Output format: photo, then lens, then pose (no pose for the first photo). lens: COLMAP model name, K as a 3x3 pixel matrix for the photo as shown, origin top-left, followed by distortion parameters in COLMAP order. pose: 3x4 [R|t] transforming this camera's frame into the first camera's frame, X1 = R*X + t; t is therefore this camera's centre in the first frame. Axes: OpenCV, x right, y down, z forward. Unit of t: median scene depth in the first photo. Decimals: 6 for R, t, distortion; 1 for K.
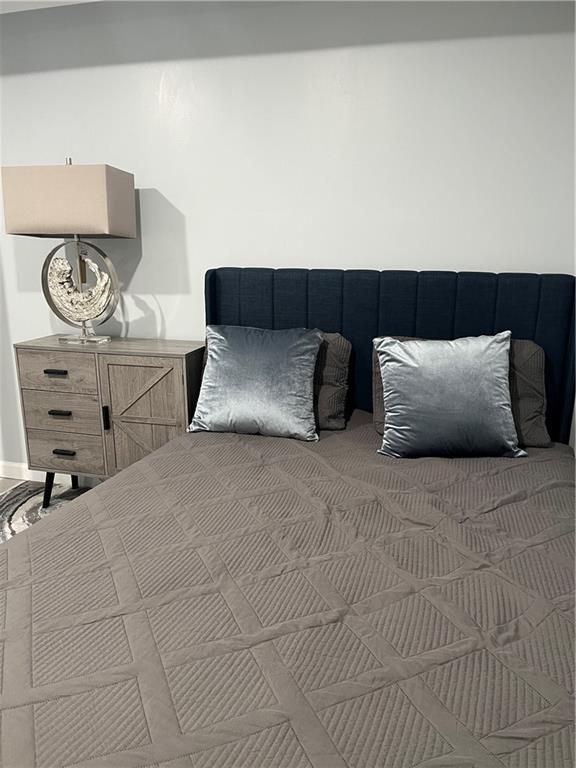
lens RADIAL K [[581.5, 0, 290.0], [0, 581.5, 378.9], [0, 0, 1]] dist [0.062681, -0.080588]
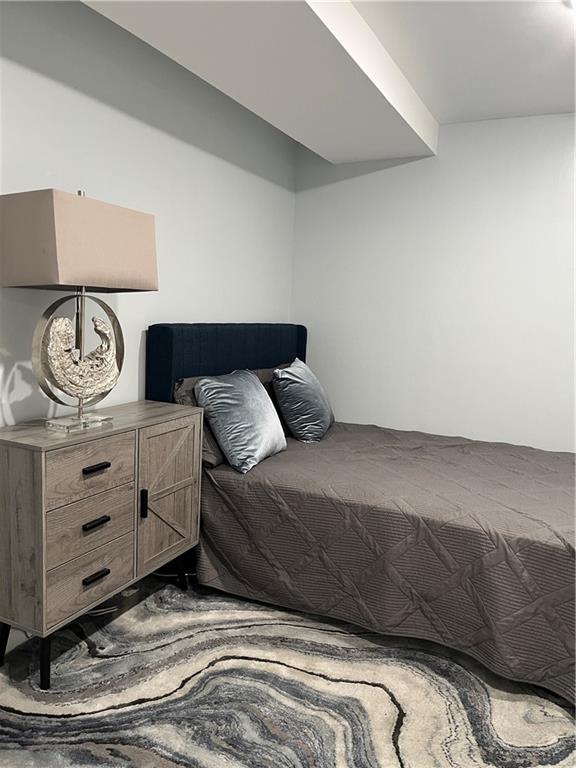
lens RADIAL K [[581.5, 0, 290.0], [0, 581.5, 378.9], [0, 0, 1]] dist [0.062681, -0.080588]
pose [[0.185543, -0.117815, 0.975548, -1.076526], [0.189055, 0.978519, 0.082217, -0.138684], [-0.964278, 0.169177, 0.203831, 0.597601]]
